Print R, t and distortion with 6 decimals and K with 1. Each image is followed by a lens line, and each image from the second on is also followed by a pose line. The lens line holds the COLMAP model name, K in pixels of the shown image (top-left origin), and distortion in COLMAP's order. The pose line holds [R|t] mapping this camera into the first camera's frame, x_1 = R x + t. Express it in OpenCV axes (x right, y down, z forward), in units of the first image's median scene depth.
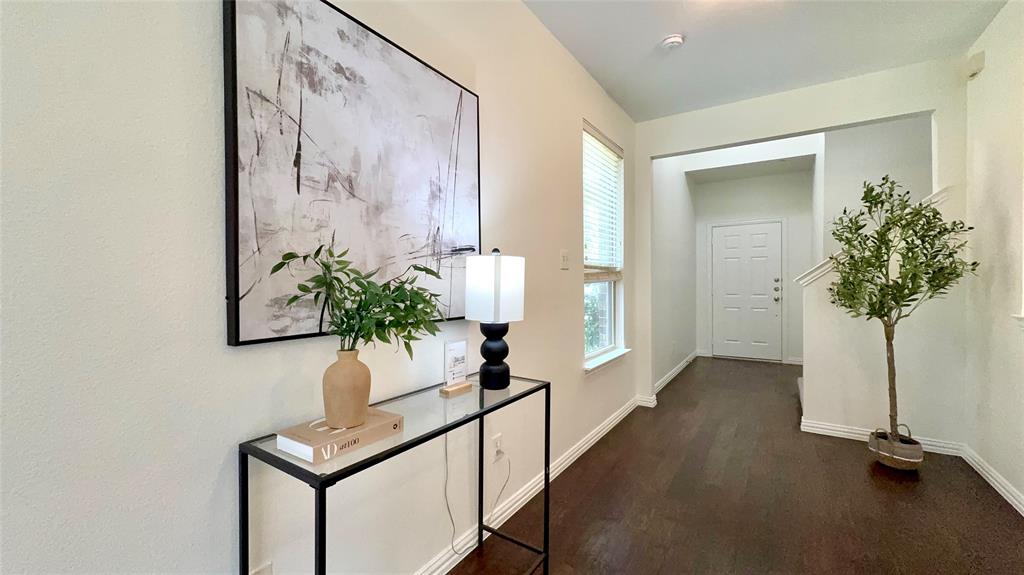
lens RADIAL K [[408.8, 0, 512.0], [0, 408.8, 287.5], [0, 0, 1]] dist [-0.000723, -0.000279]
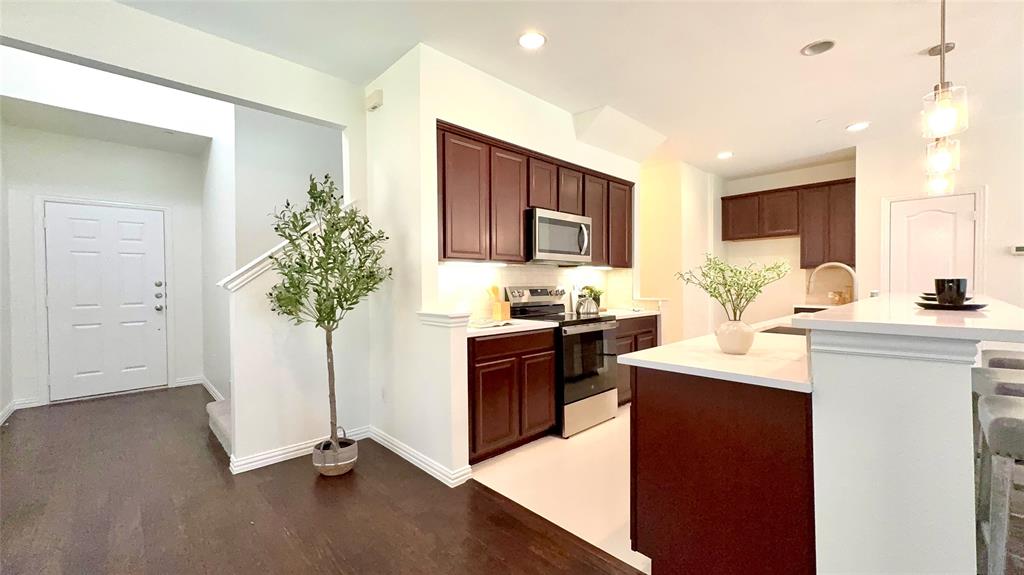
lens RADIAL K [[408.8, 0, 512.0], [0, 408.8, 287.5], [0, 0, 1]] dist [-0.000723, -0.000279]
pose [[0.223756, -0.008106, 0.974612, 0.074634], [0.019090, 0.999810, 0.003933, -0.003877], [-0.974458, 0.017726, 0.223868, 0.352305]]
